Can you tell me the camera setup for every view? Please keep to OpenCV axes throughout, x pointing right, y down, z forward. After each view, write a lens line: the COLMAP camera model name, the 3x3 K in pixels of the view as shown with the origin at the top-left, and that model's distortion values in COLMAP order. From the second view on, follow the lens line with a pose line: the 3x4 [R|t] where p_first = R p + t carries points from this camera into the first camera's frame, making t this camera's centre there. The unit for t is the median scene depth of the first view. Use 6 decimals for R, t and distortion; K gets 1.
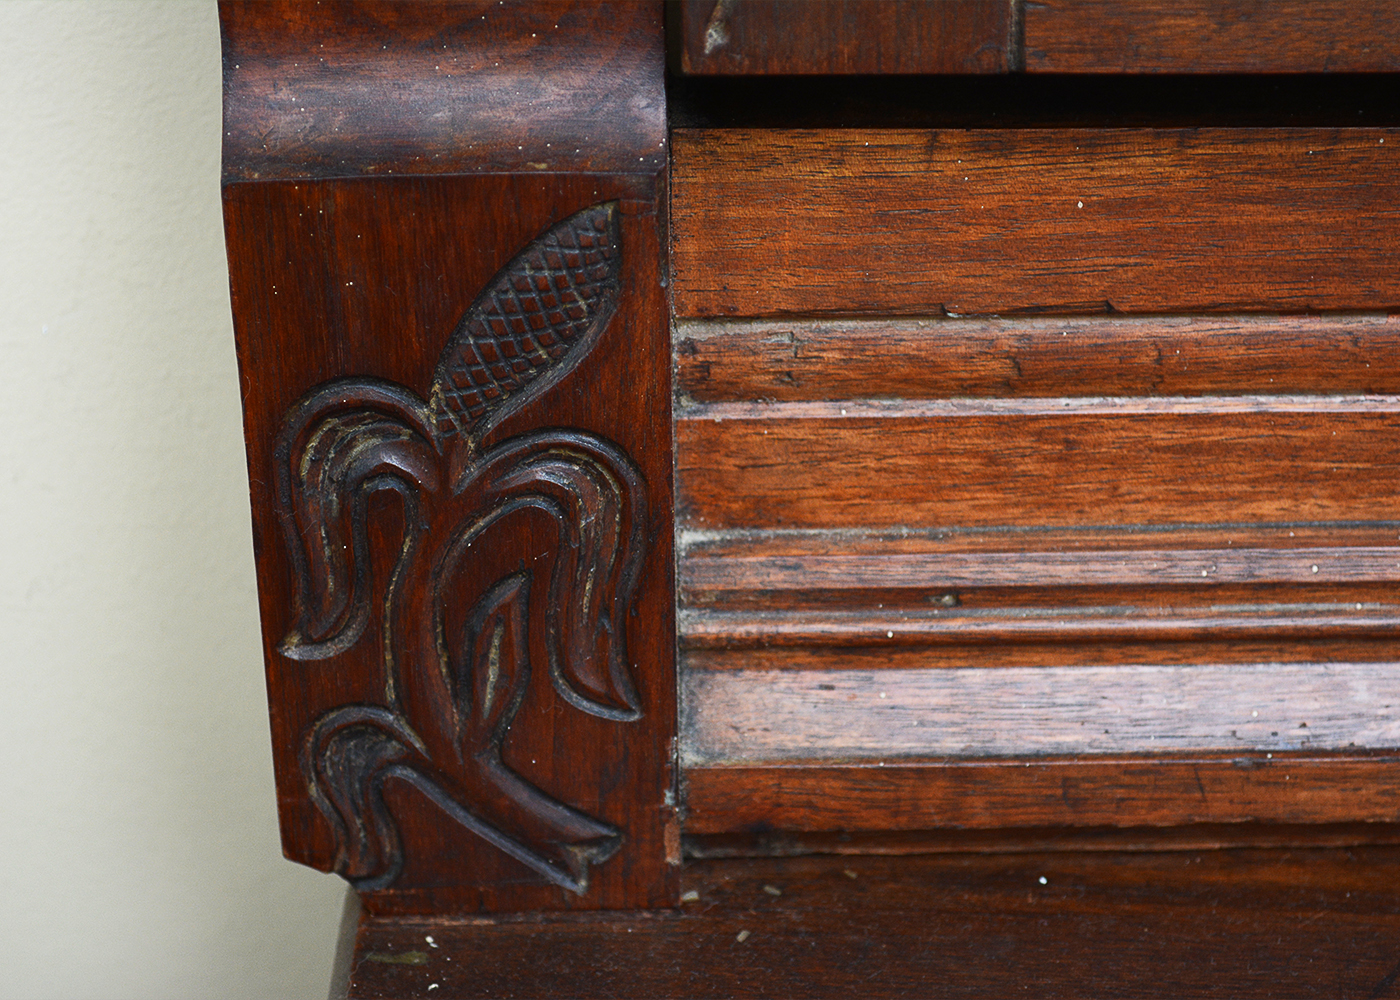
lens RADIAL K [[3049.1, 0, 700.0], [0, 3049.1, 500.0], [0, 0, 1]] dist [0.043693, 0.131377]
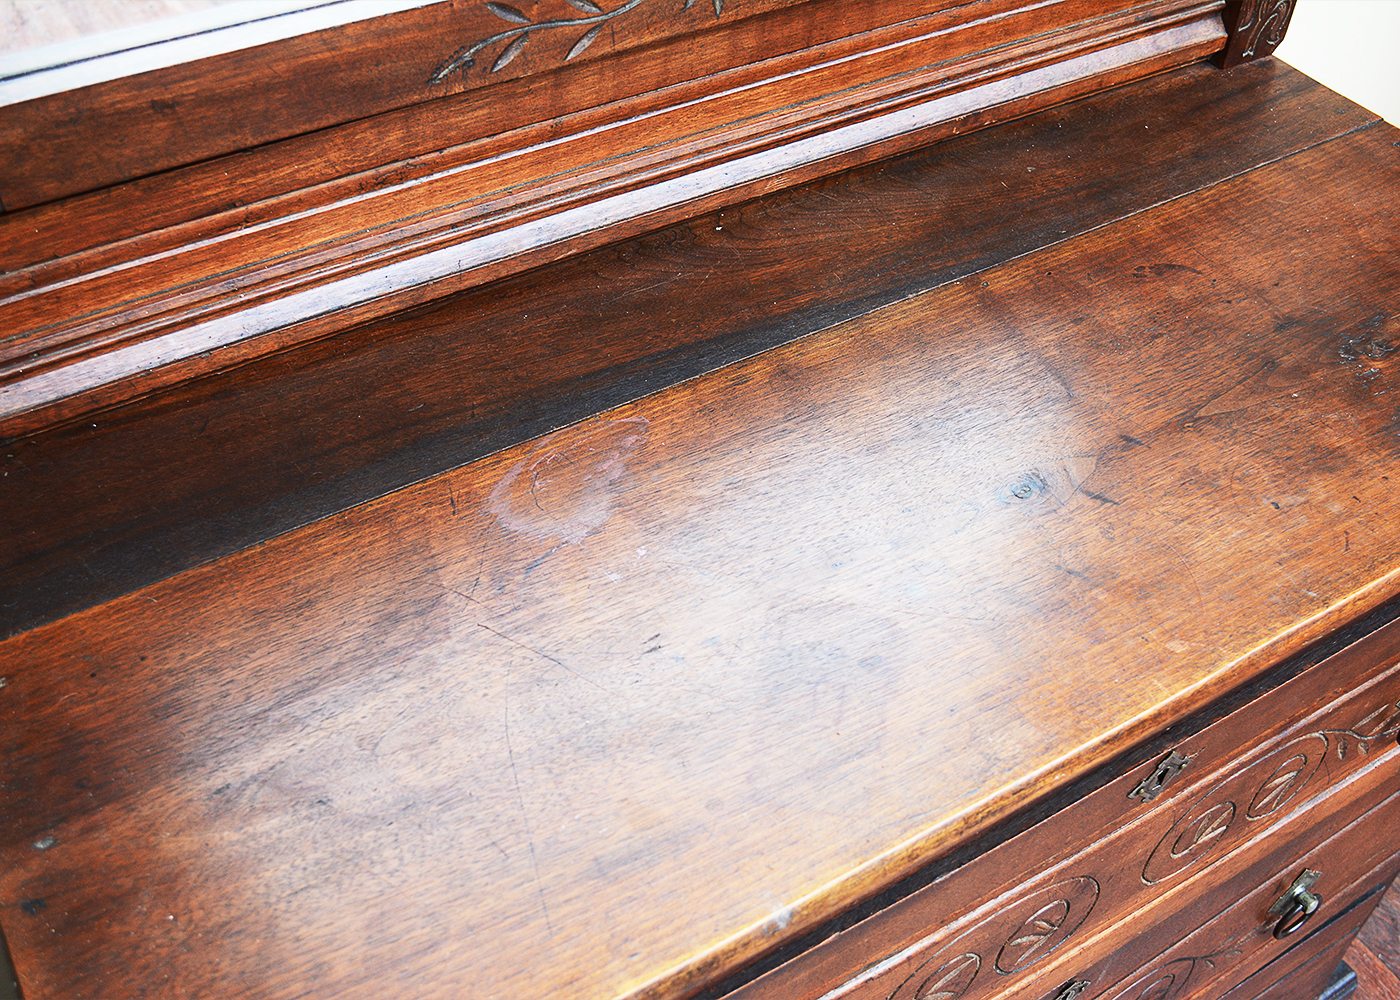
lens RADIAL K [[1509.9, 0, 700.0], [0, 1509.9, 500.0], [0, 0, 1]] dist [-0.065723, 0.016097]
pose [[0.856428, -0.332464, 0.394967, 0.011329], [0.187229, 0.912976, 0.362519, -0.261253], [-0.481120, -0.236523, 0.844145, -0.669039]]
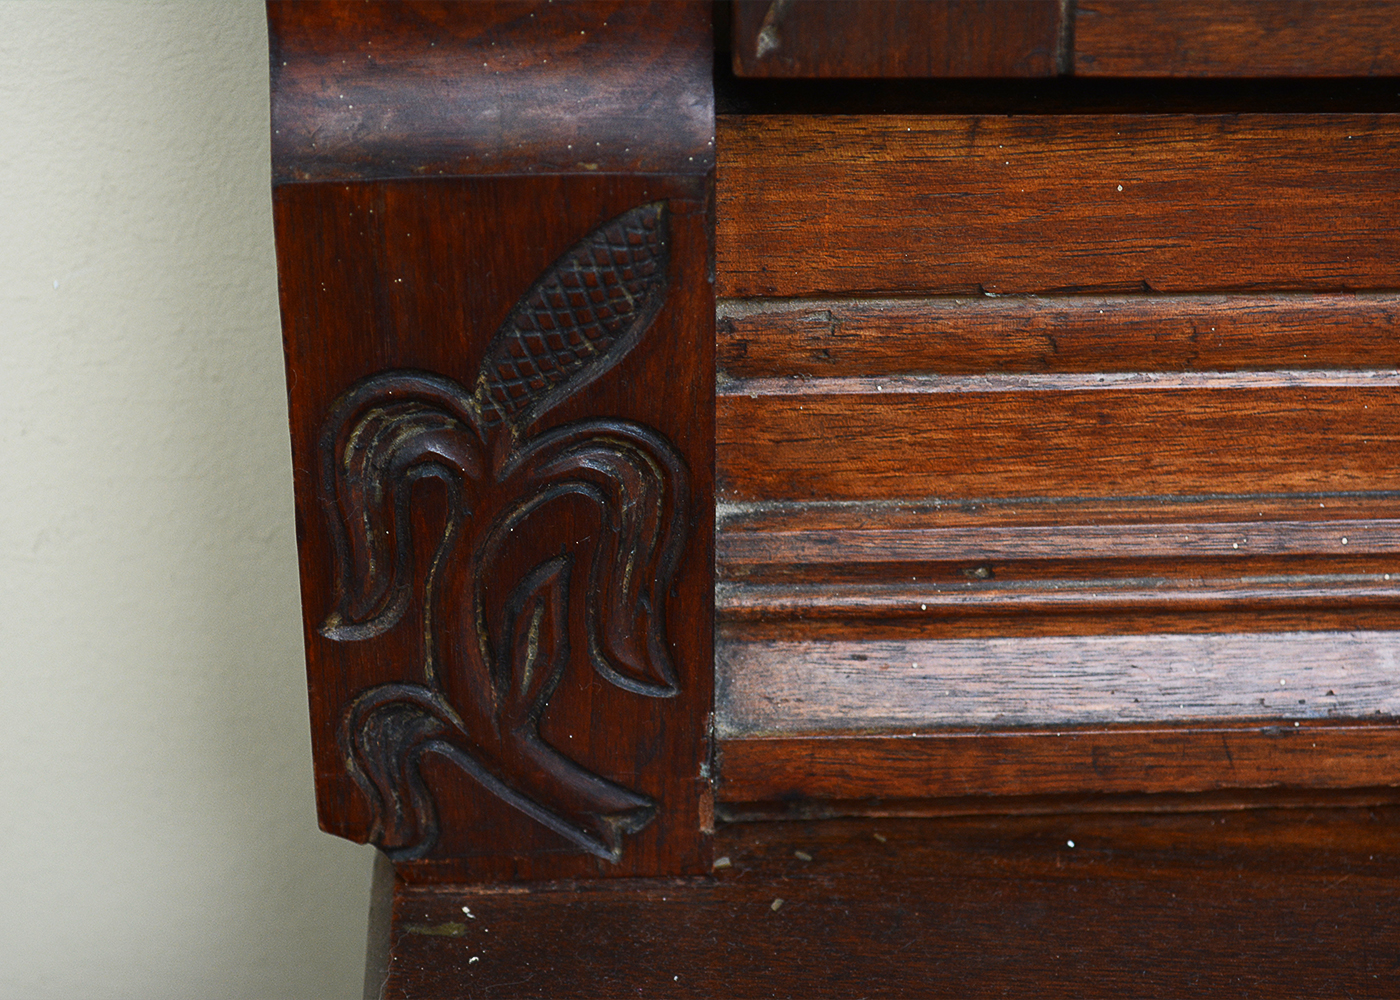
lens RADIAL K [[3399.6, 0, 700.0], [0, 3399.6, 500.0], [0, 0, 1]] dist [0.038109, 0.367268]
pose [[0.999451, -0.003003, 0.033009, -0.048272], [0.000453, 0.997033, 0.076974, -0.077522], [-0.033142, -0.076917, 0.996487, -0.111347]]
